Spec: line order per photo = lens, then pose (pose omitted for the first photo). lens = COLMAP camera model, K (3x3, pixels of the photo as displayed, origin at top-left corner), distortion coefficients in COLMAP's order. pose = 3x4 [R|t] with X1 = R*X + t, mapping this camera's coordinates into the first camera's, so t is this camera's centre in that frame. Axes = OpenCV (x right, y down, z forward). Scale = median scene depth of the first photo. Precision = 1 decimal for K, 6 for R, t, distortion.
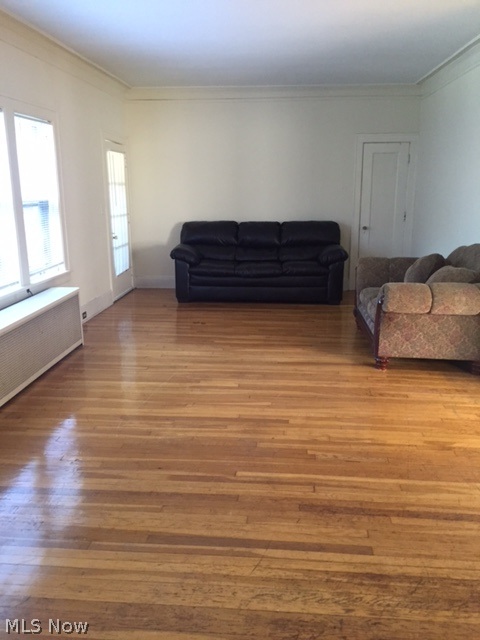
lens RADIAL K [[549.2, 0, 240.0], [0, 549.2, 320.0], [0, 0, 1]] dist [0.084851, -0.019557]
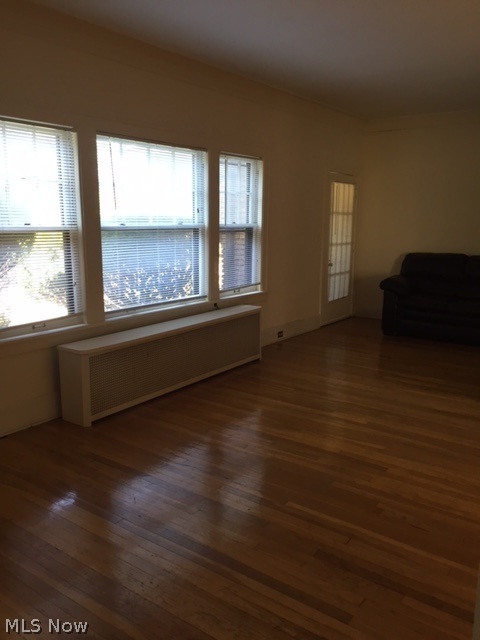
lens RADIAL K [[549.2, 0, 240.0], [0, 549.2, 320.0], [0, 0, 1]] dist [0.084851, -0.019557]
pose [[0.862909, 0.108012, -0.493681, 0.239884], [-0.134208, 0.990793, -0.017808, -0.009440], [0.487212, 0.081622, 0.869461, 0.050627]]
